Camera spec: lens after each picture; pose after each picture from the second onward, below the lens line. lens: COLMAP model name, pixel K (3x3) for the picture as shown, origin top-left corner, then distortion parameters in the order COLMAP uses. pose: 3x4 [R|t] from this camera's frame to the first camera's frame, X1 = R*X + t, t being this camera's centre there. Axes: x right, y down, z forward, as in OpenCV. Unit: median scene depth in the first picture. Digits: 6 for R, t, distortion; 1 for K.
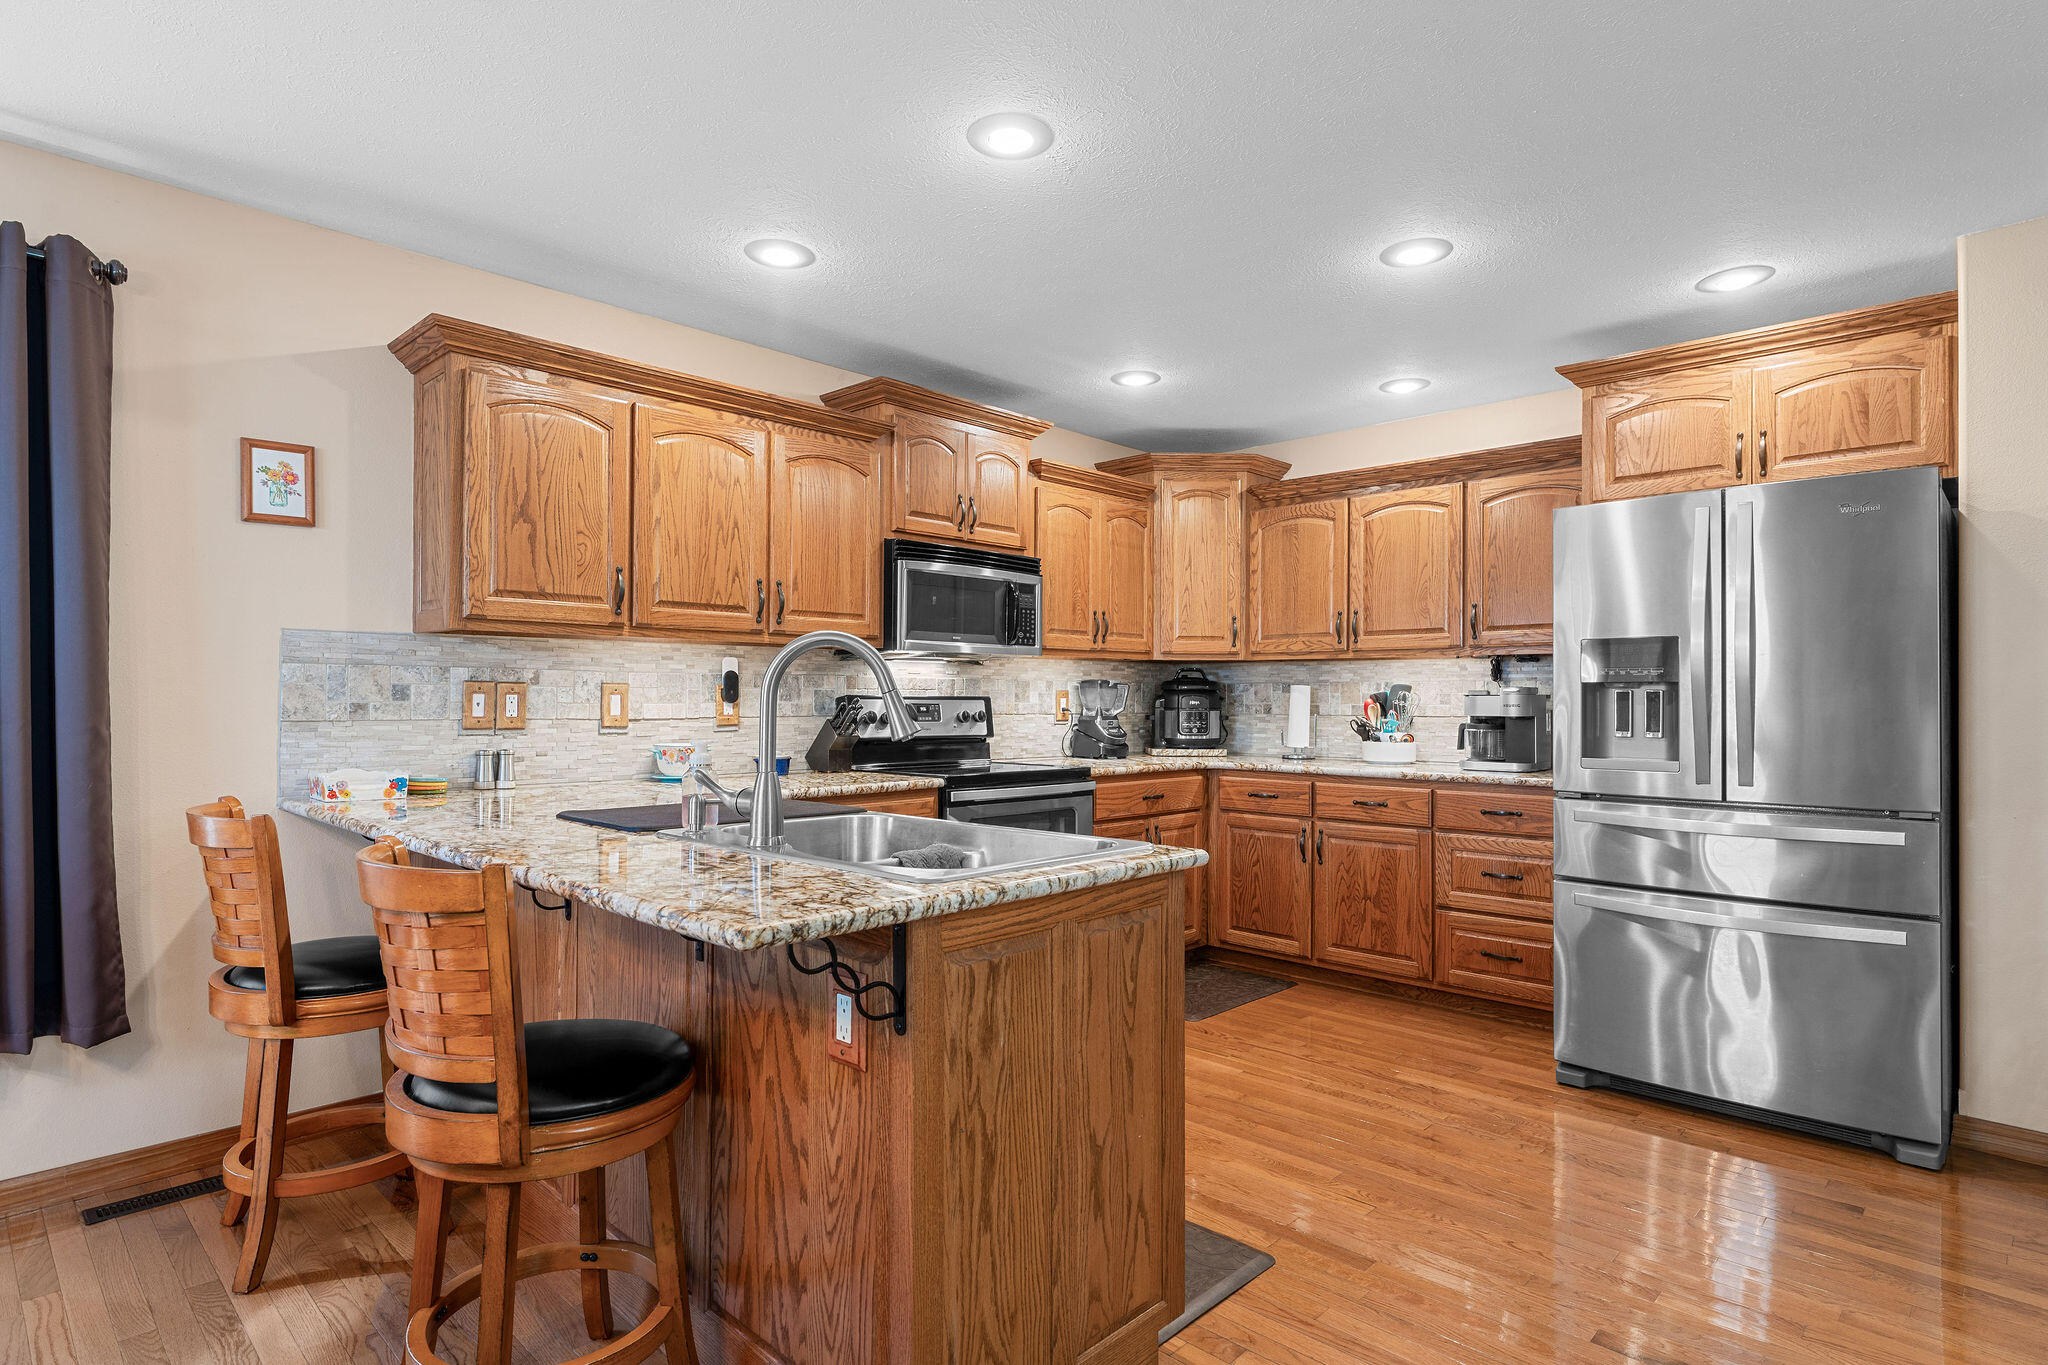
lens RADIAL K [[1069.7, 0, 1024.0], [0, 1069.7, 682.5], [0, 0, 1]] dist [0.000729, -0.000116]
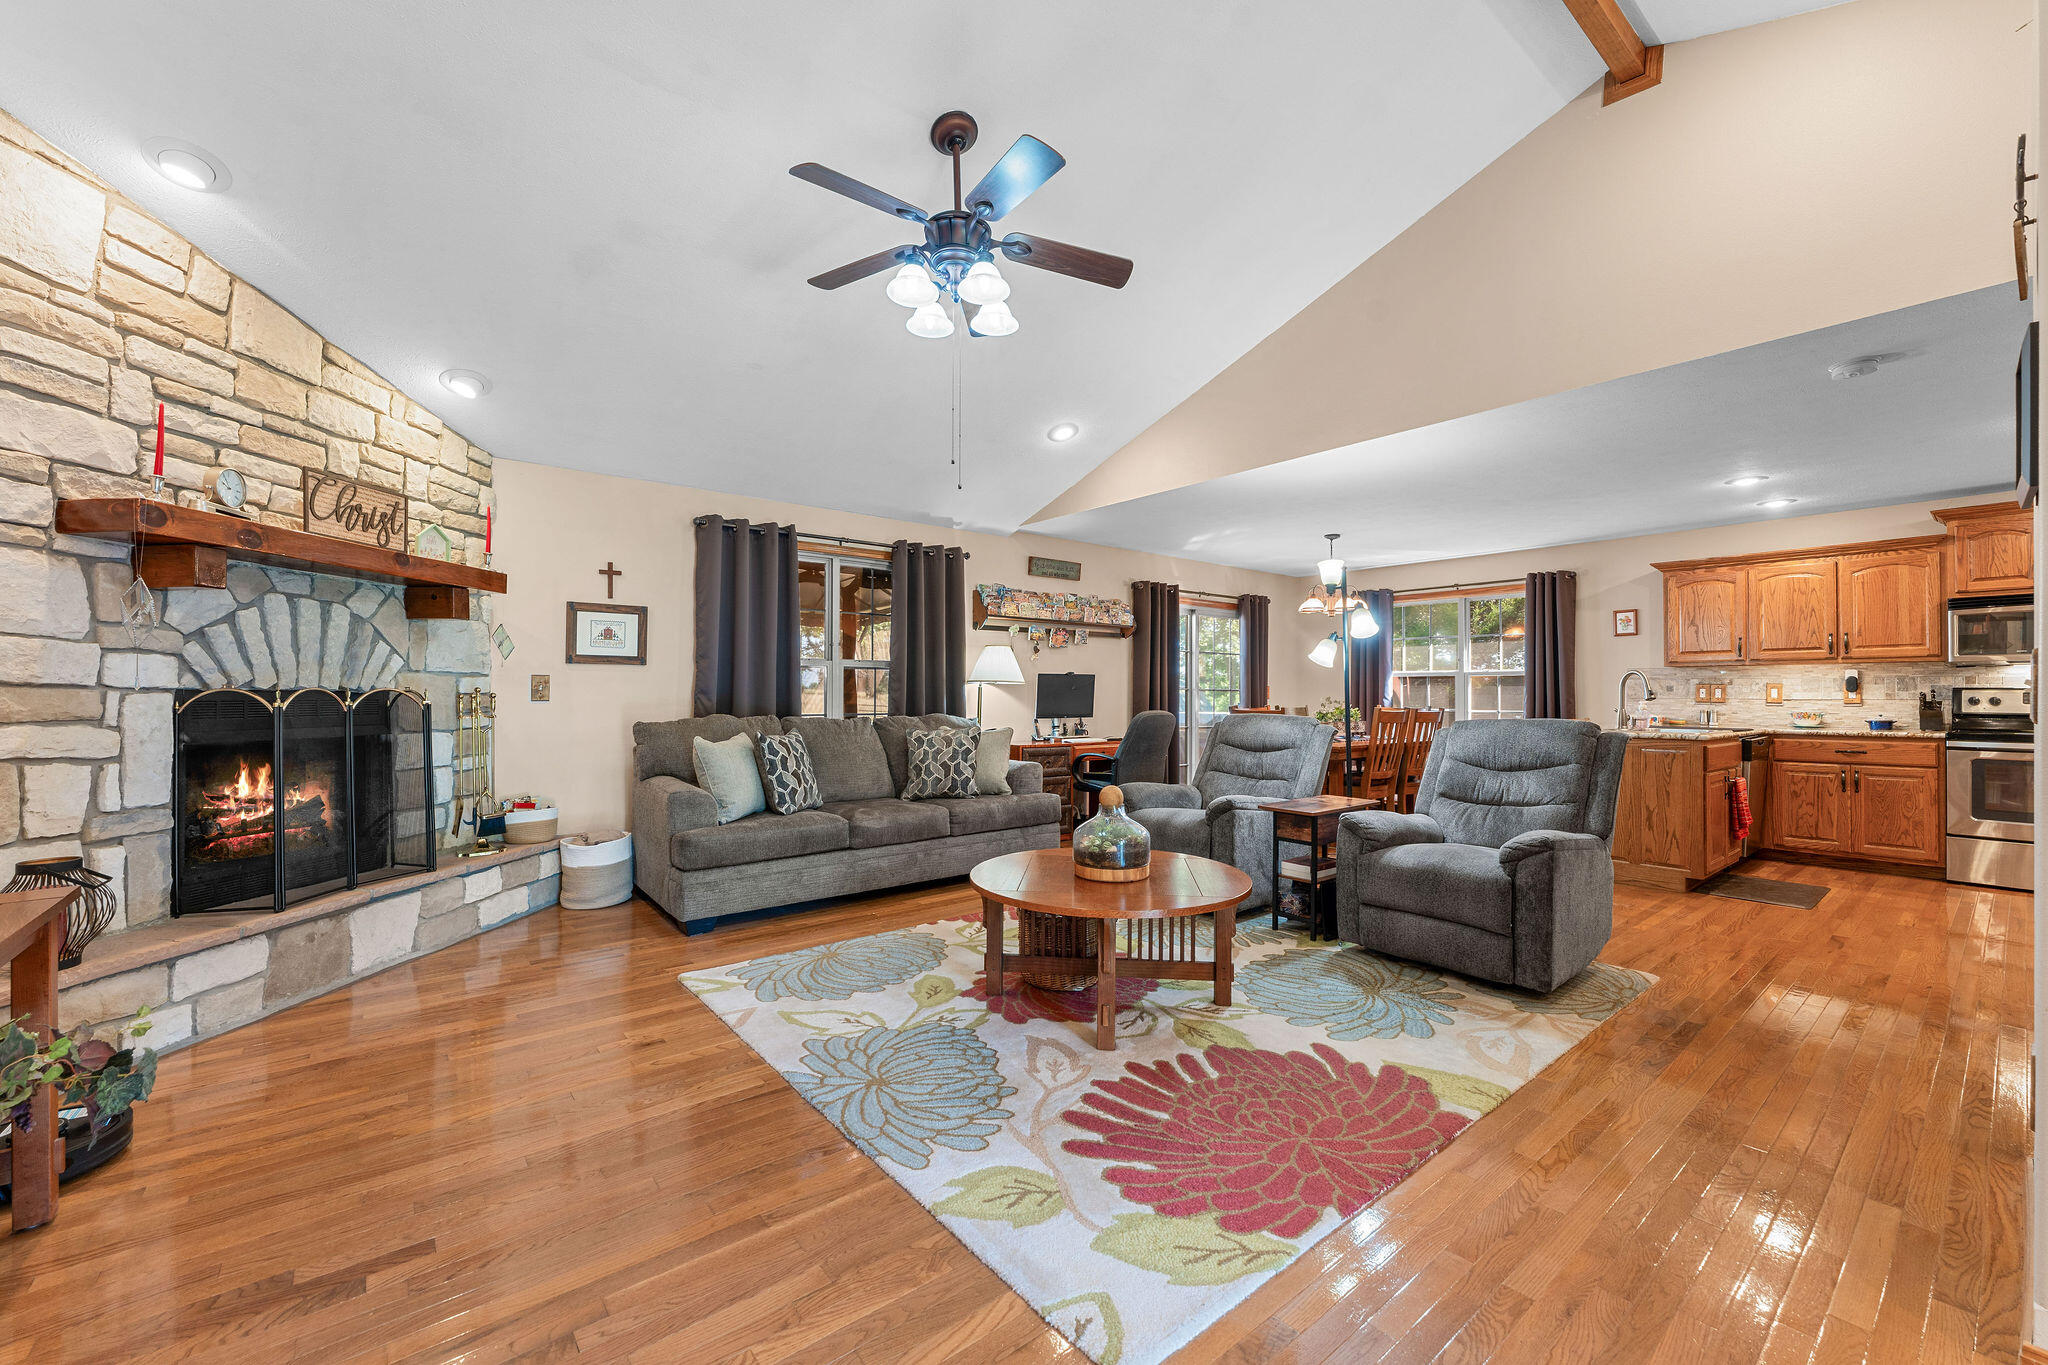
lens RADIAL K [[815.9, 0, 1014.8], [0, 815.9, 687.0], [0, 0, 1]] dist [-0.000843, -0.000144]
pose [[-0.126243, -0.013283, -0.991910, 1.676319], [0.011599, 0.999822, -0.014865, 0.015872], [0.991932, -0.013382, -0.126066, -0.426998]]
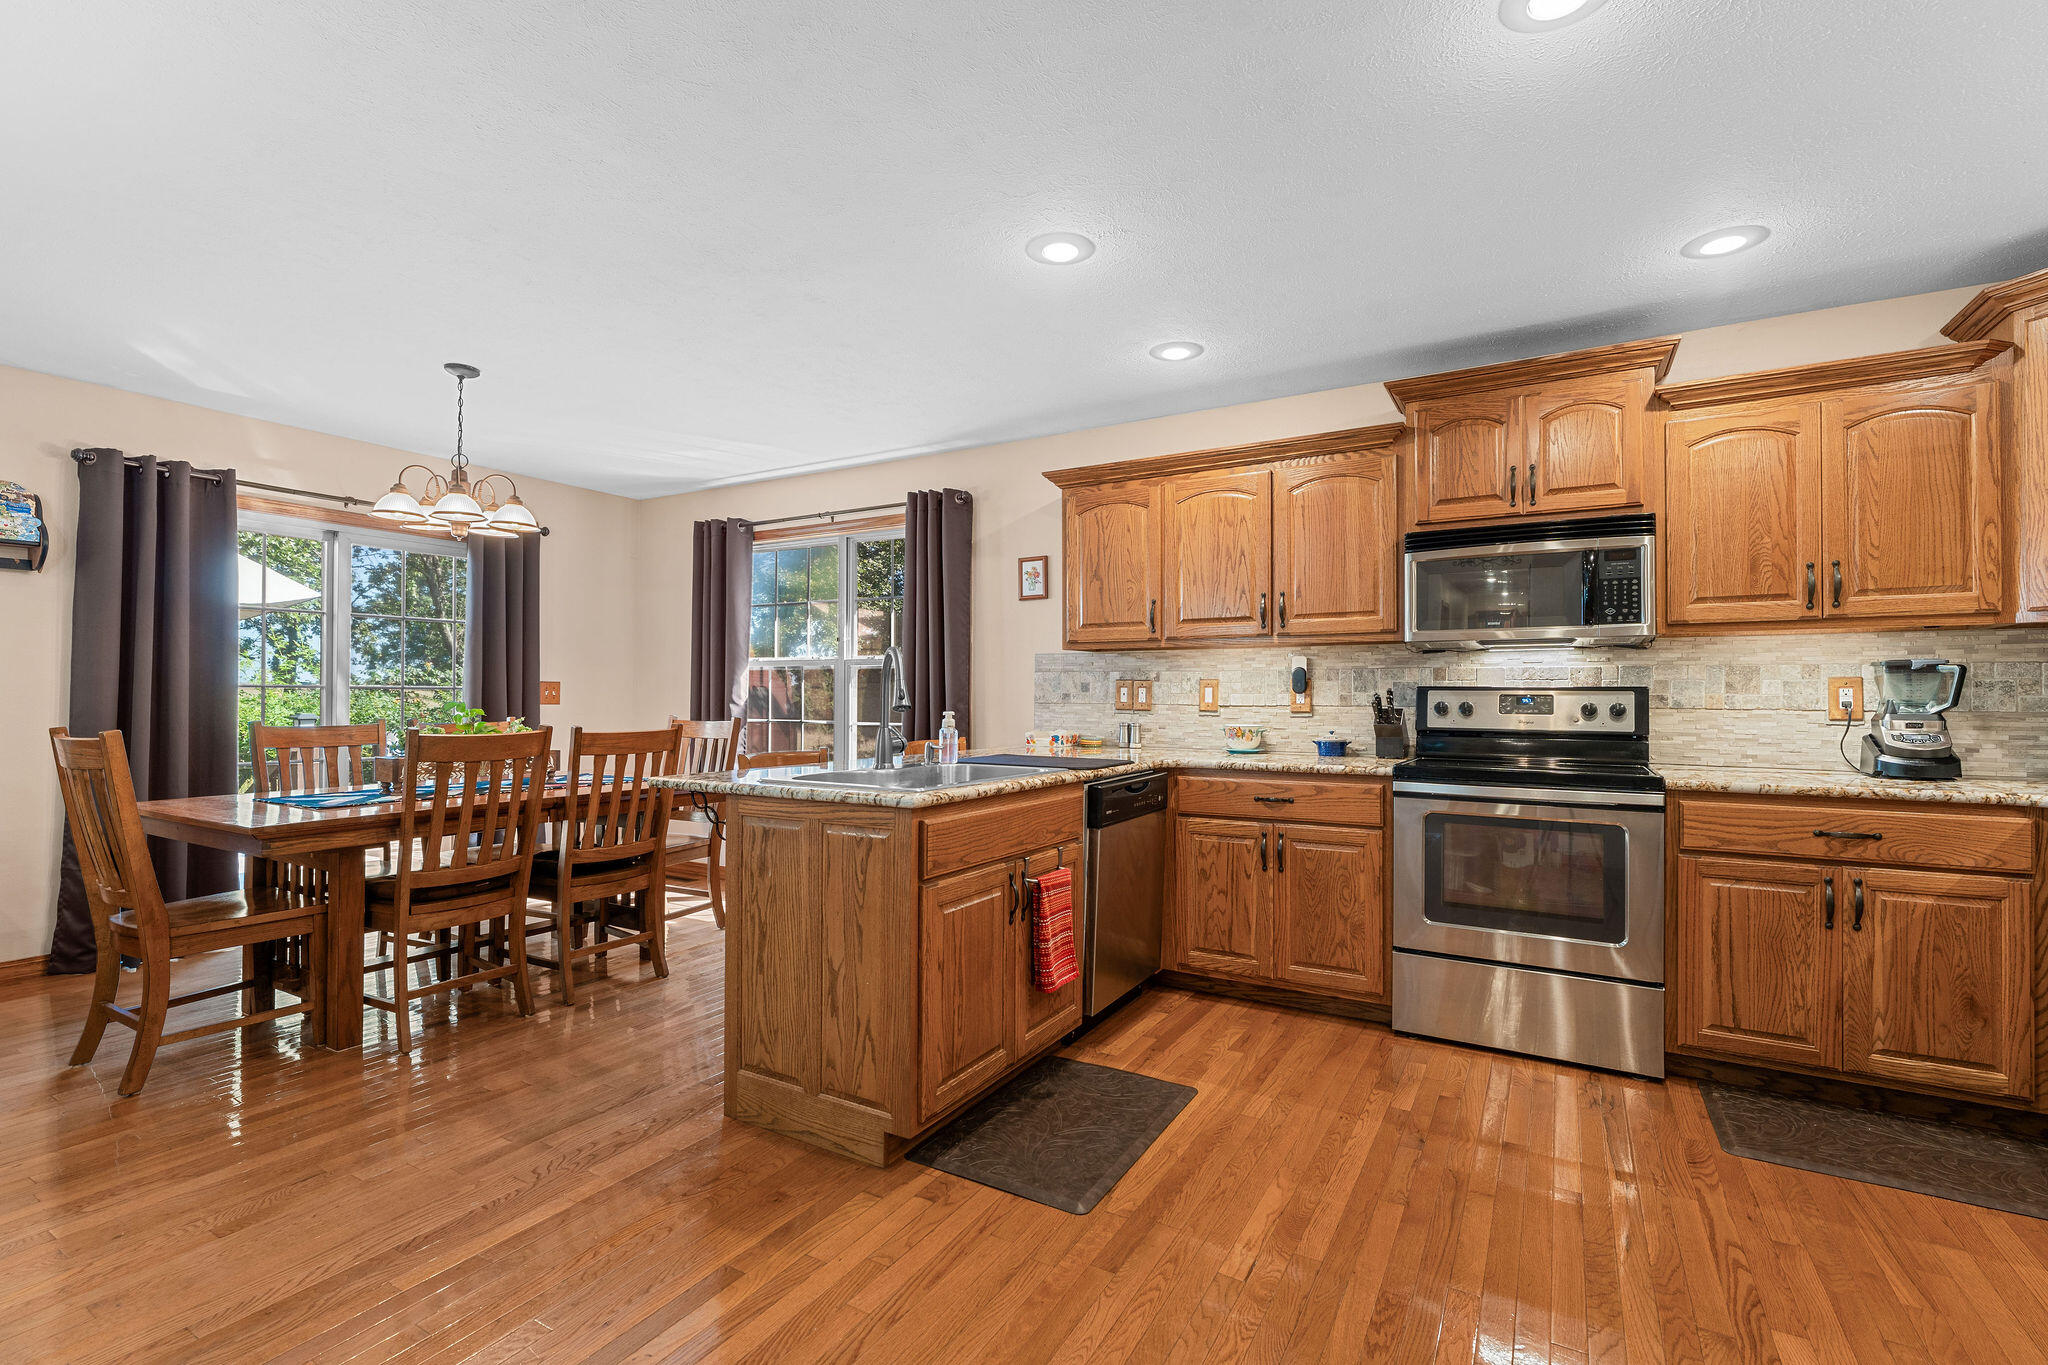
lens RADIAL K [[917.2, 0, 1016.8], [0, 917.2, 686.0], [0, 0, 1]] dist [-0.001571, -0.000248]
pose [[0.231953, -0.013174, -0.972638, 0.775293], [0.012136, 0.999870, -0.010649, 0.020240], [0.972651, -0.009334, 0.232083, 0.514974]]
